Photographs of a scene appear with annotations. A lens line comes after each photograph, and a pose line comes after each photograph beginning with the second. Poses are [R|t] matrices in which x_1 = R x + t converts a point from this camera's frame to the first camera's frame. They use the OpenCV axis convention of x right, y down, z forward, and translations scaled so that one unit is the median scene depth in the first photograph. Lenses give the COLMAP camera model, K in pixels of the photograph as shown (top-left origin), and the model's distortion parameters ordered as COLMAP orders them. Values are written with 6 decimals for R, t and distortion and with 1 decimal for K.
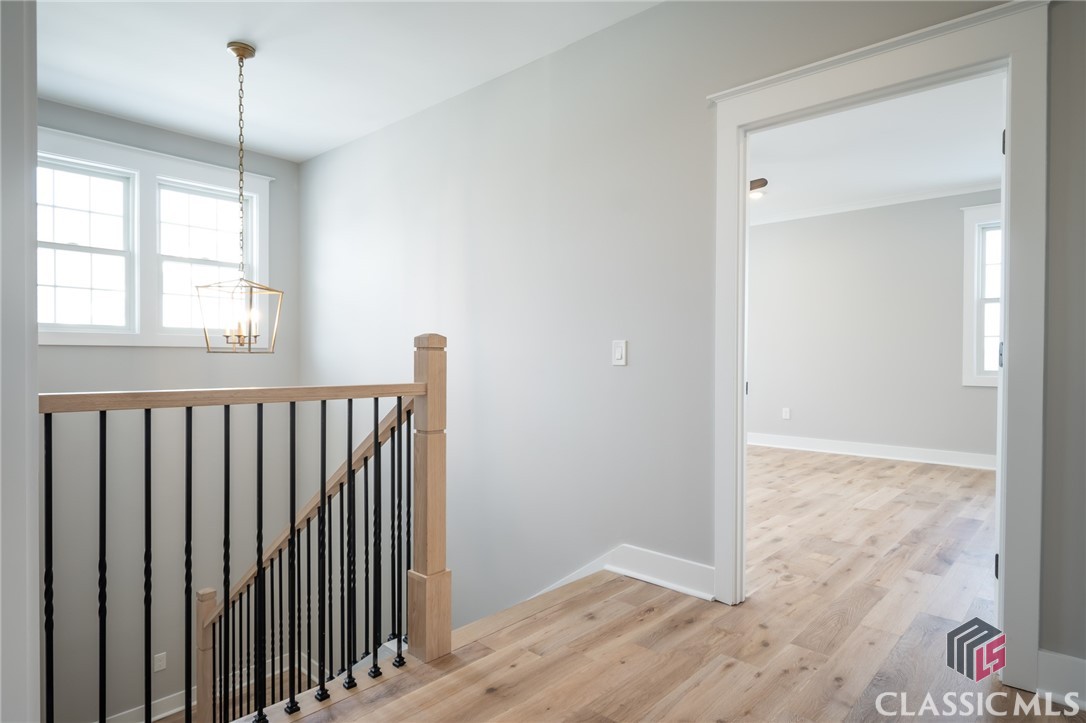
lens RADIAL K [[600.7, 0, 543.0], [0, 600.7, 361.5], [0, 0, 1]] dist [-0.000081, 0.000331]
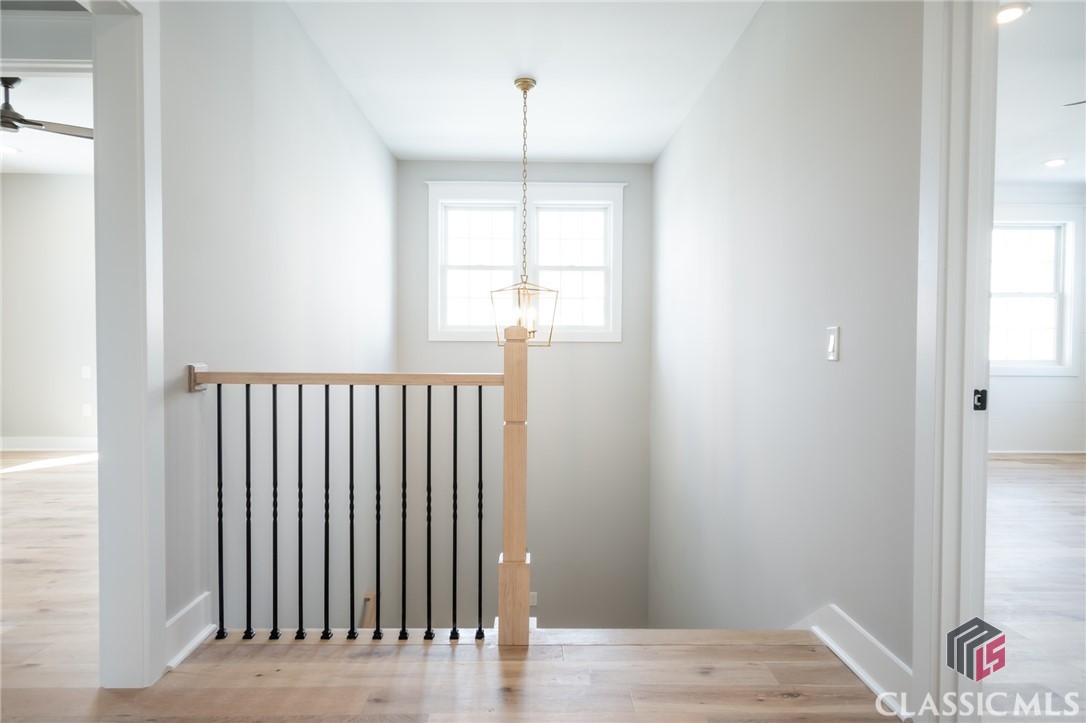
lens RADIAL K [[614.8, 0, 547.3], [0, 614.8, 361.9], [0, 0, 1]] dist [0.001209, 0.000195]
pose [[0.696795, 0.014900, -0.717115, 0.428445], [-0.007769, 0.999882, 0.013226, 0.000544], [0.717228, -0.003644, 0.696829, 0.226620]]
